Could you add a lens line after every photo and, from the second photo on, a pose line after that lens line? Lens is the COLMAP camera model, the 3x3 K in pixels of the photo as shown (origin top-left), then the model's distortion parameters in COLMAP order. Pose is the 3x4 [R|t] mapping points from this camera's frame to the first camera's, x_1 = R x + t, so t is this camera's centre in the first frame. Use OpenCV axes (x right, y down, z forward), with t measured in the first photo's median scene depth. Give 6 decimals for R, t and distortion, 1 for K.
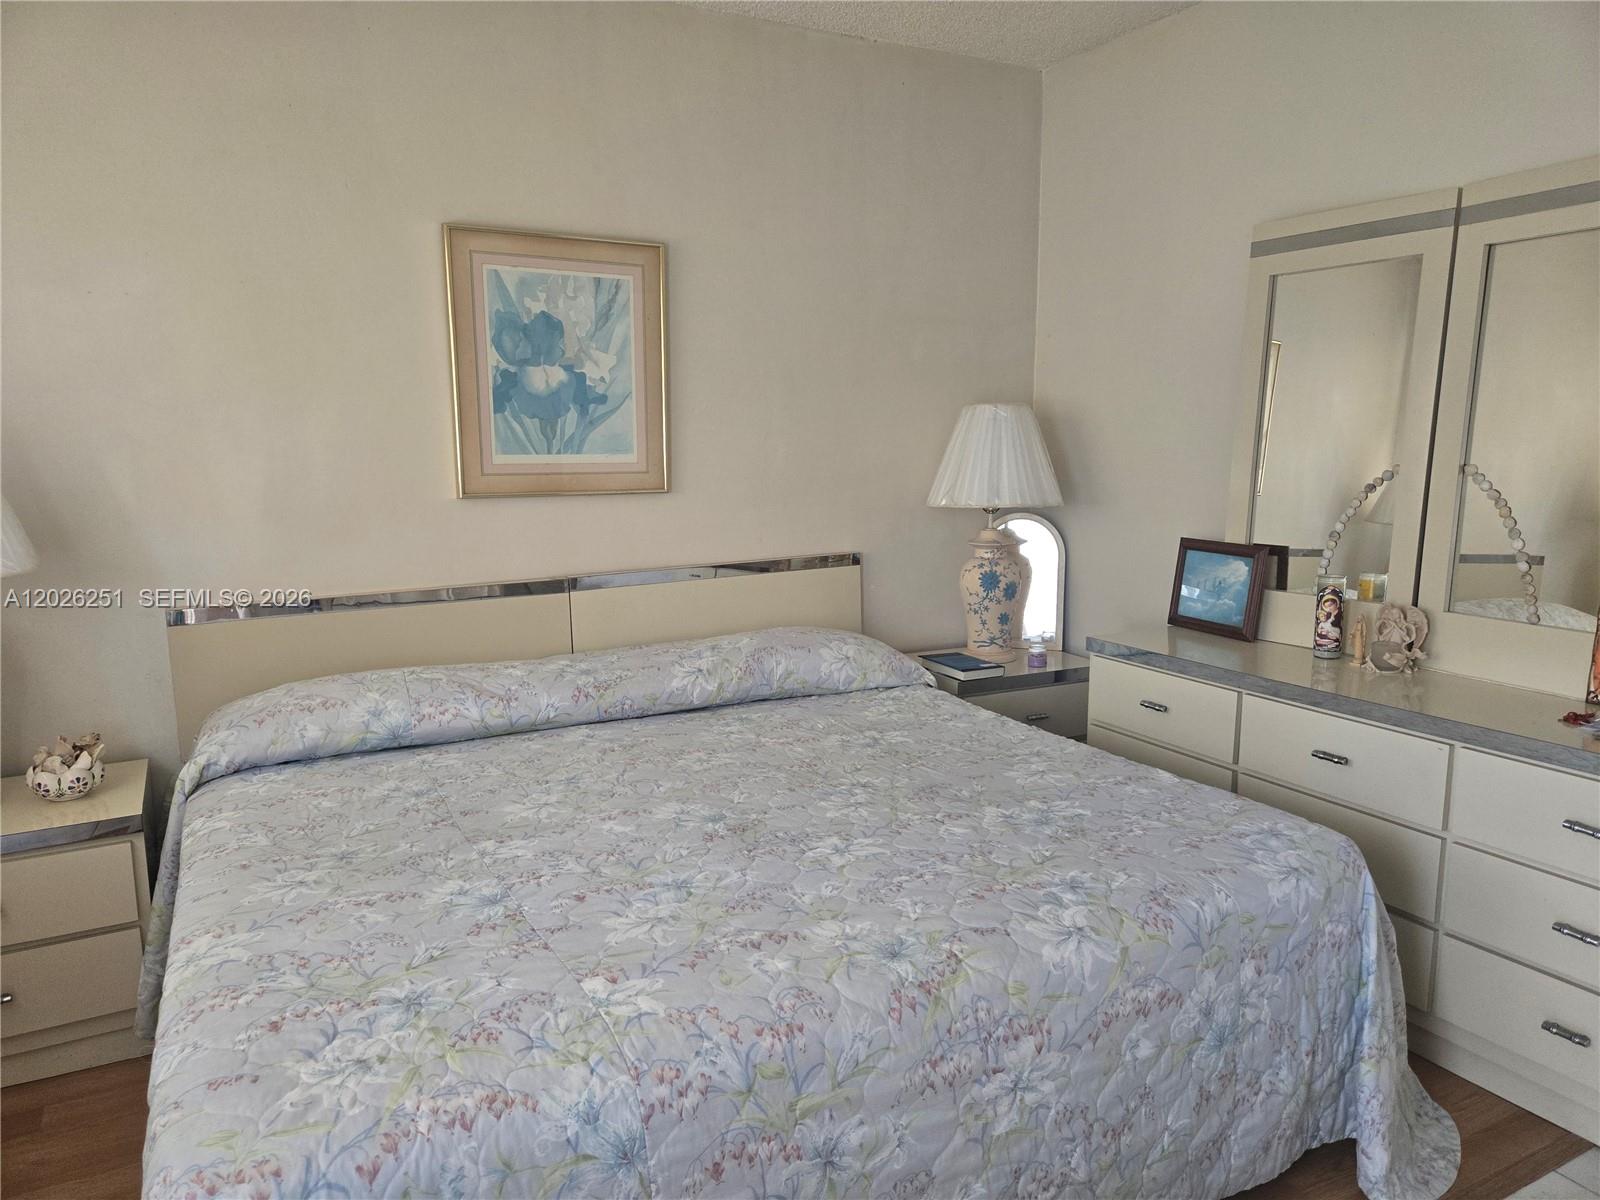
lens RADIAL K [[1077.7, 0, 802.7], [0, 1077.7, 592.2], [0, 0, 1]] dist [0.071616, -0.063186]
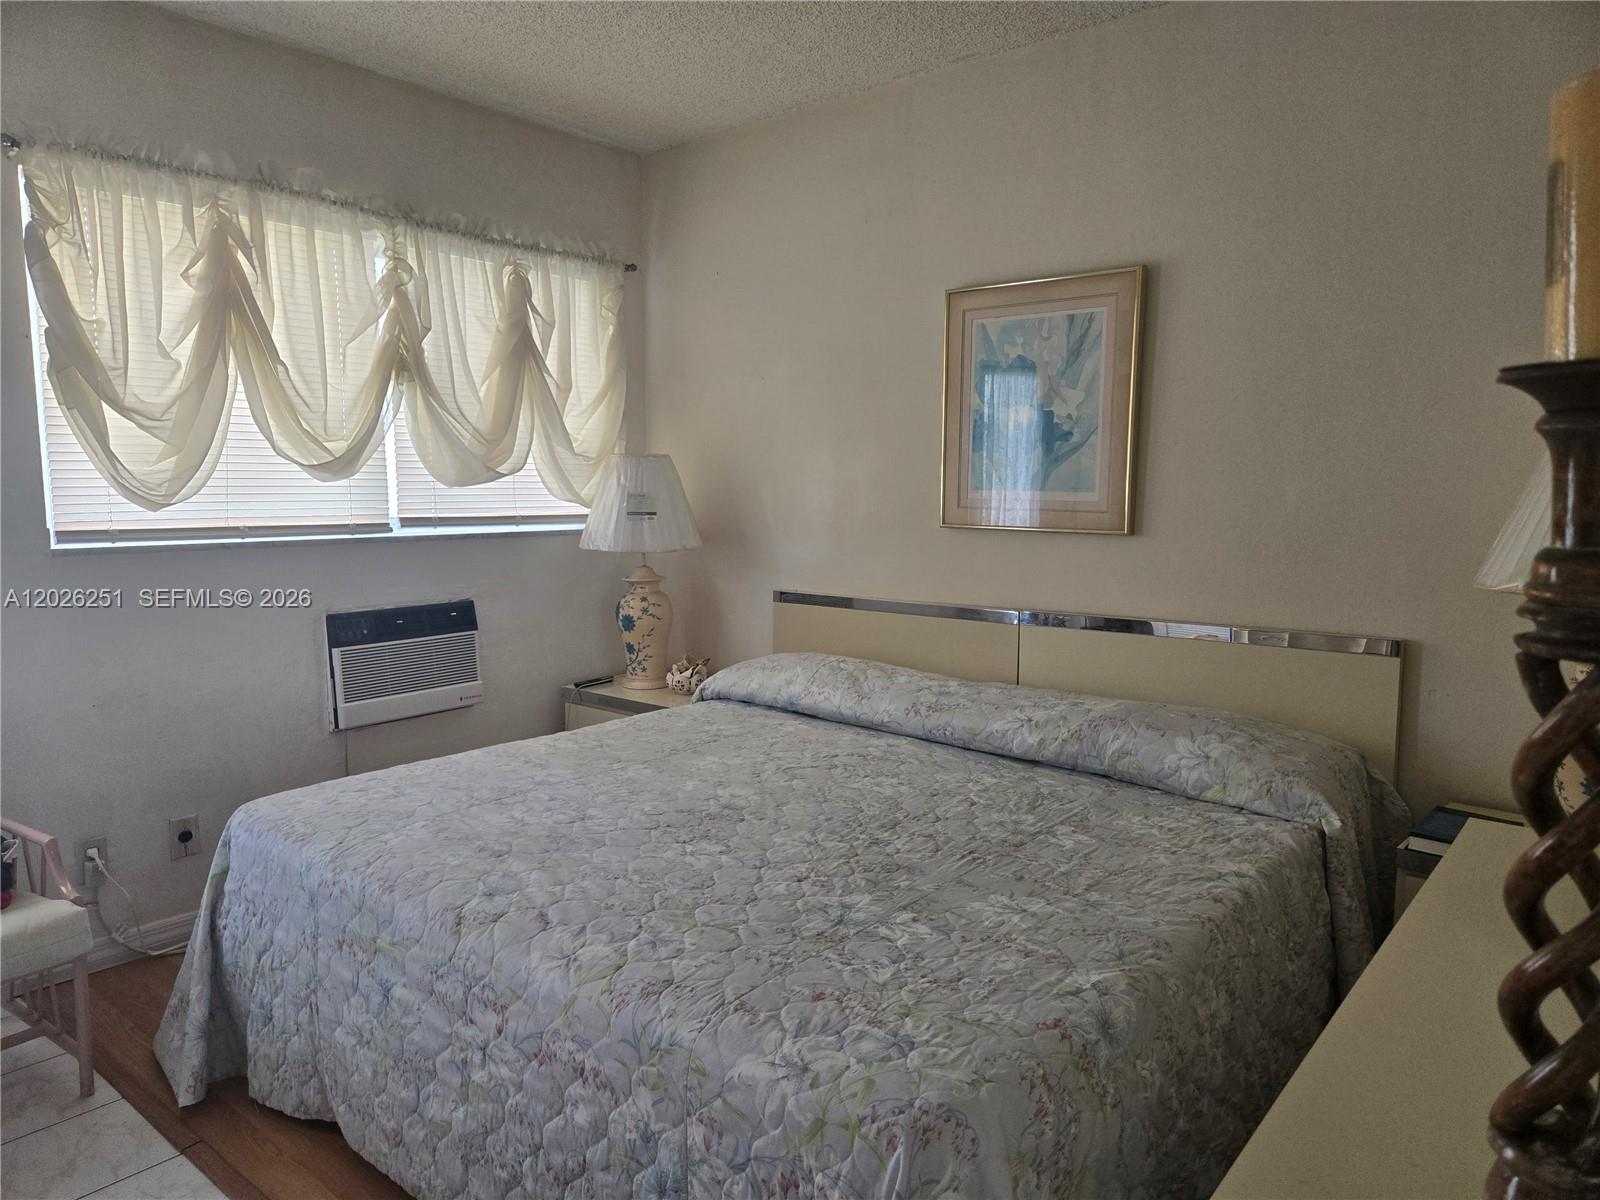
lens RADIAL K [[1077.7, 0, 800.6], [0, 1077.7, 603.8], [0, 0, 1]] dist [0.071616, -0.063186]
pose [[0.369384, 0.121266, -0.921331, 0.738678], [-0.149189, 0.986327, 0.070008, -0.068874], [0.917223, 0.111593, 0.382425, 0.471536]]
